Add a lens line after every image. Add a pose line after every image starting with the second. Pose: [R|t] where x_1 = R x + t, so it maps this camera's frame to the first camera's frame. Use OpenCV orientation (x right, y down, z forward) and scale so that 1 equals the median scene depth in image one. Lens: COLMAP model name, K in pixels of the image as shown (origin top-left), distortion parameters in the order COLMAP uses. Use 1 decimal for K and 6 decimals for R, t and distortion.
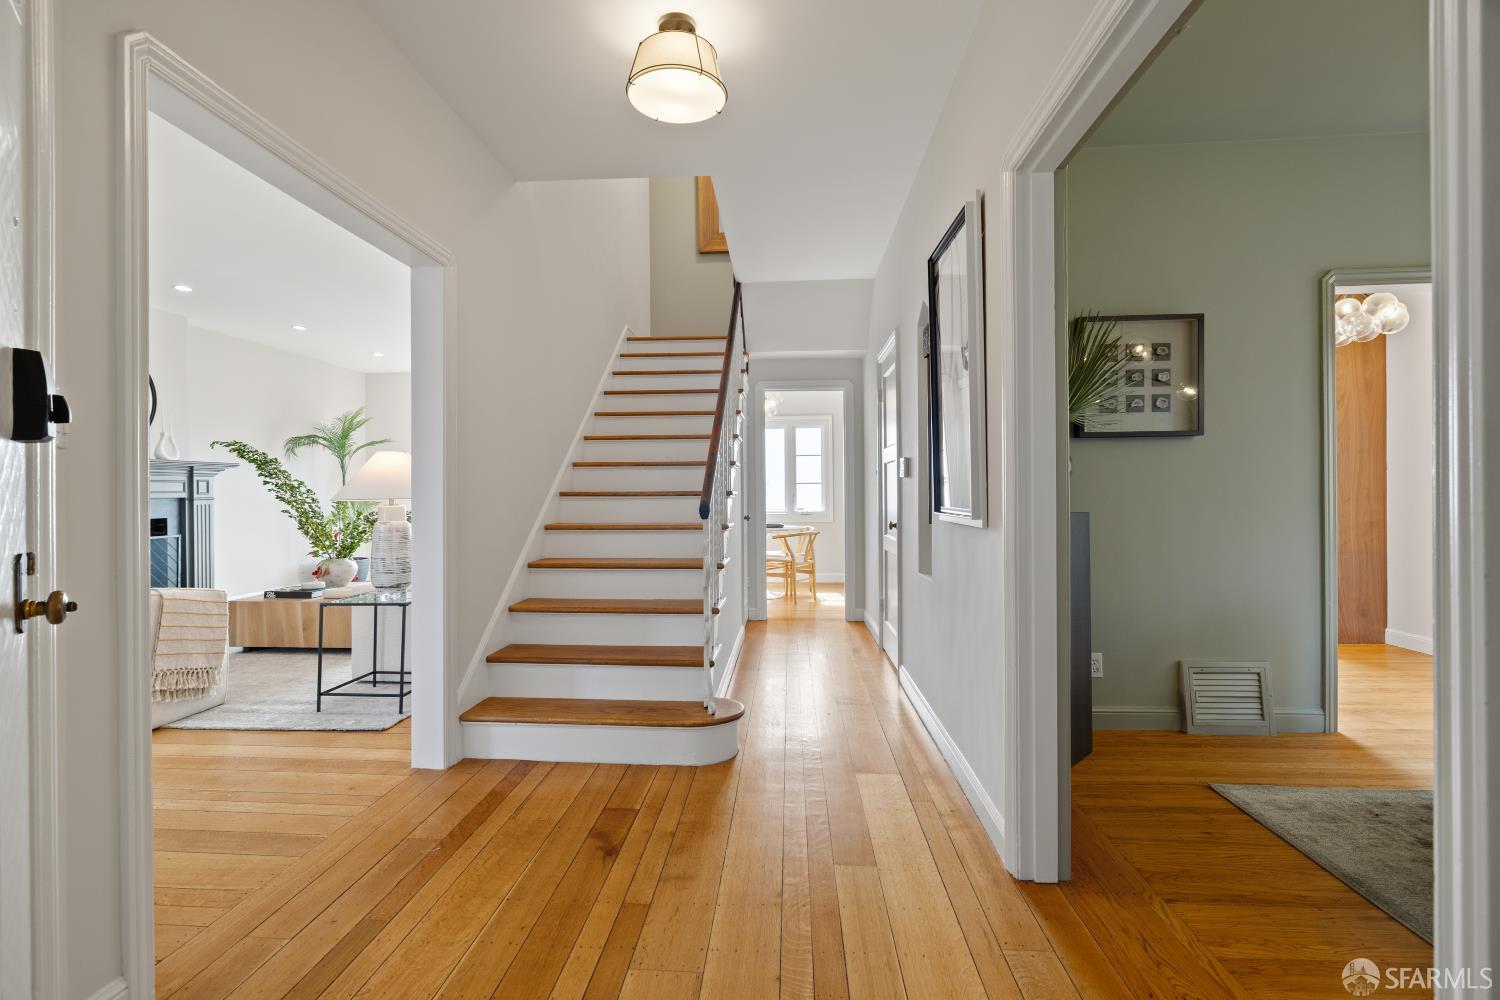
lens RADIAL K [[661.3, 0, 750.0], [0, 661.3, 500.0], [0, 0, 1]] dist [-0.002391, 0.000514]
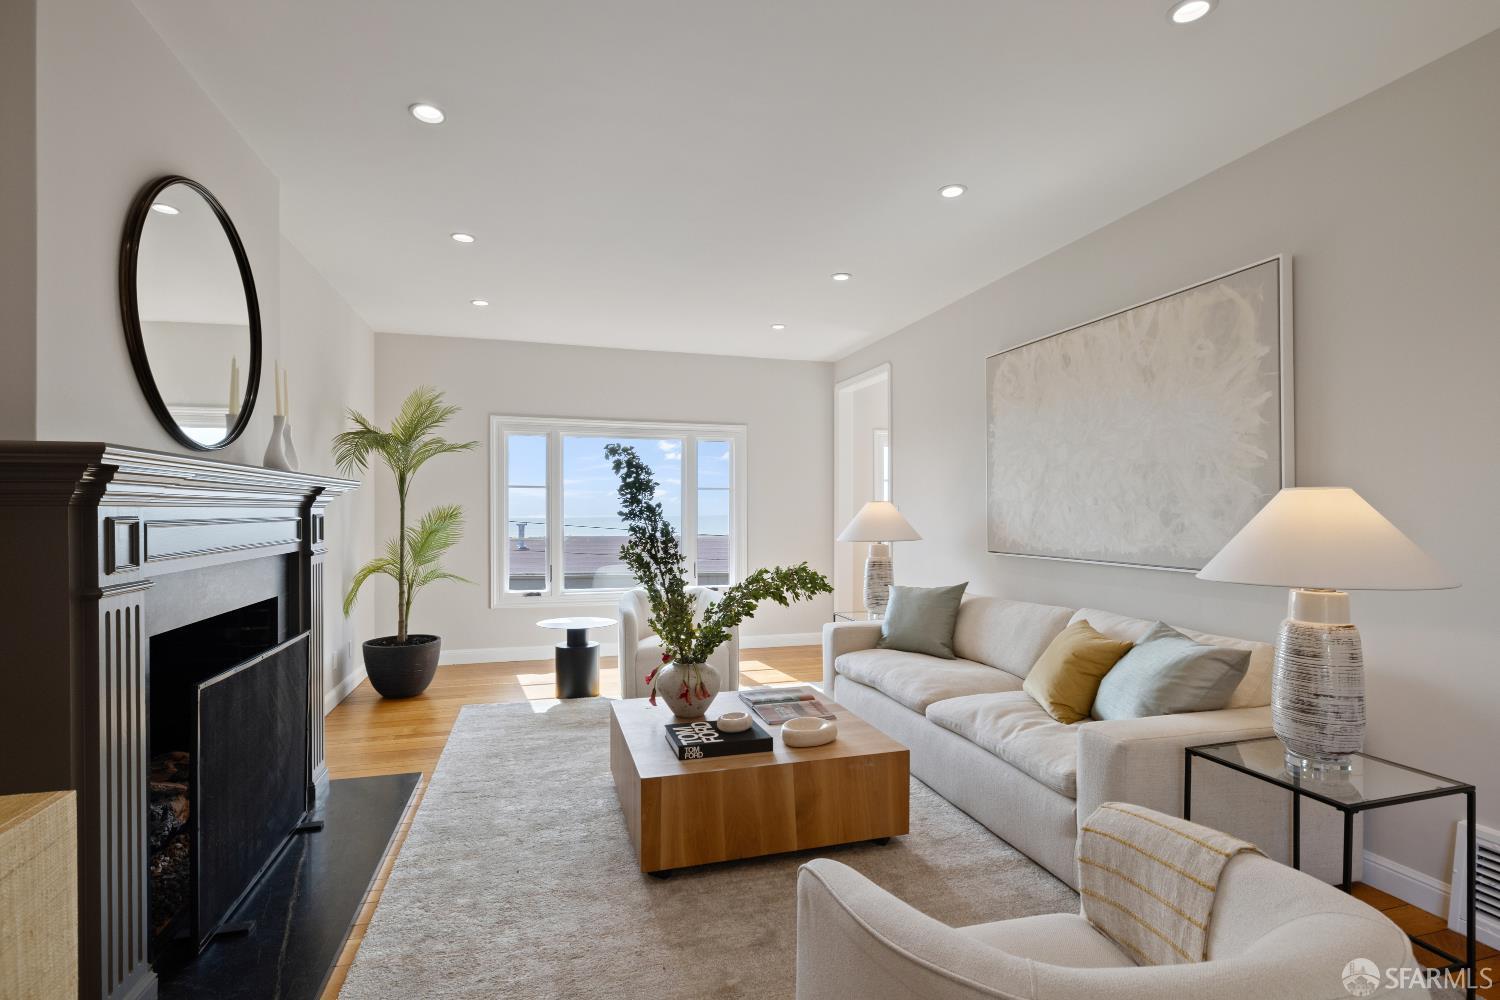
lens RADIAL K [[695.2, 0, 748.5], [0, 695.2, 508.4], [0, 0, 1]] dist [-0.002757, 0.000989]
pose [[0.939645, -0.000322, 0.342152, -1.432446], [0.002749, 0.999974, -0.006607, -0.063125], [-0.342141, 0.007149, 0.939622, 0.805515]]
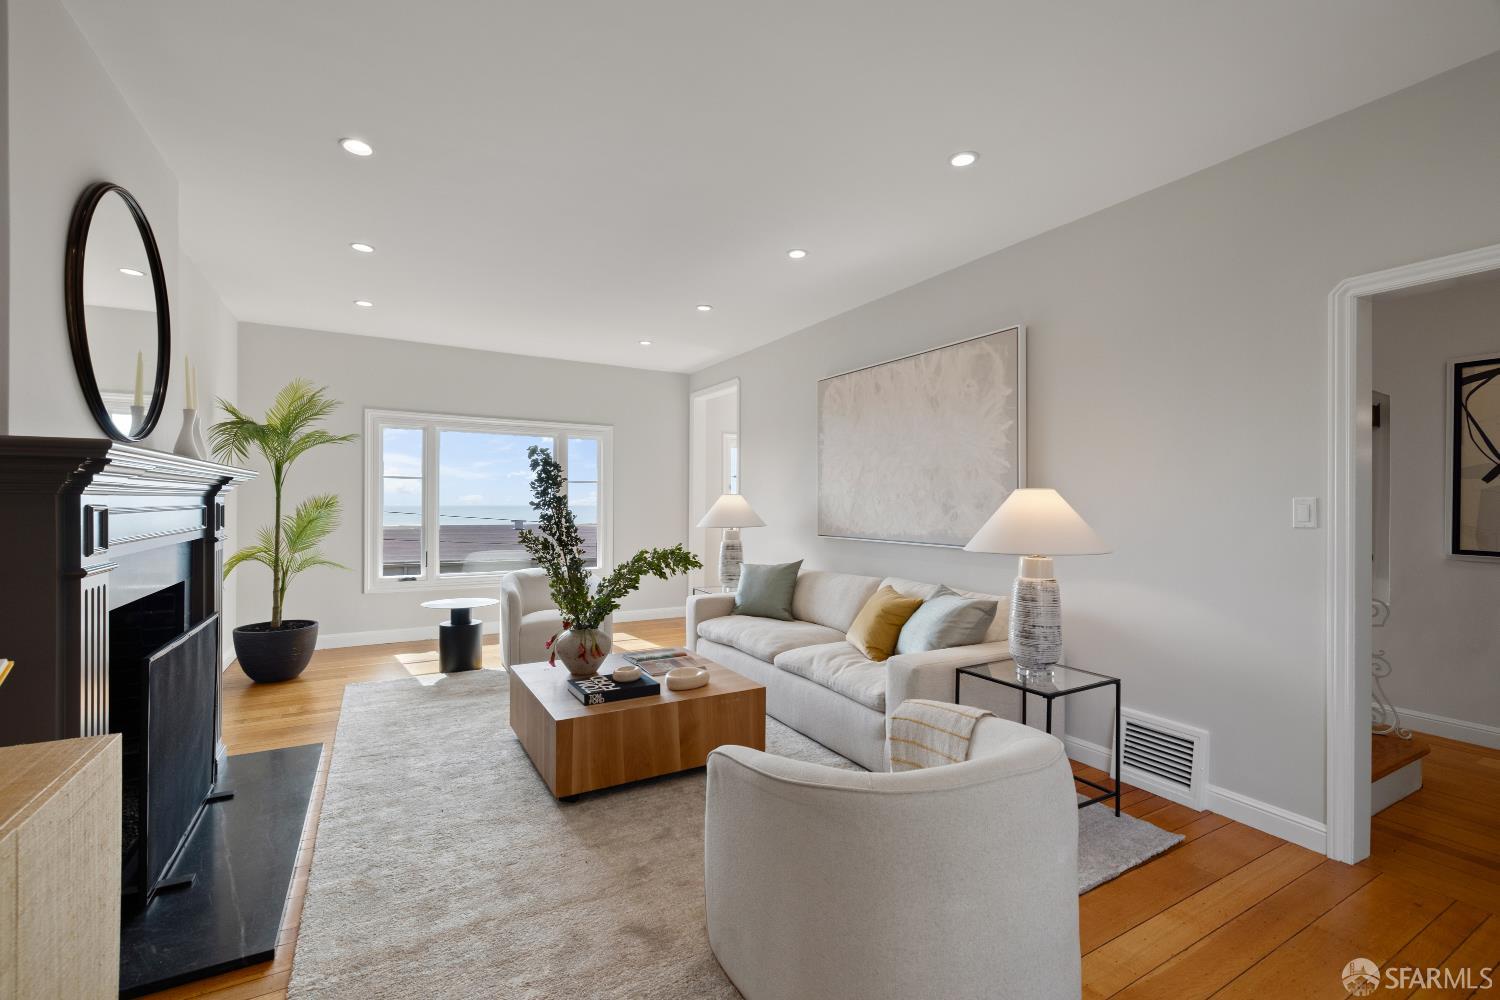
lens RADIAL K [[644.3, 0, 741.4], [0, 644.3, 498.5], [0, 0, 1]] dist [0.010432, -0.000356]
pose [[0.836288, 0.006554, 0.548251, -1.559516], [-0.002527, 0.999964, -0.008099, -0.063442], [-0.548285, 0.005387, 0.836274, 0.696188]]
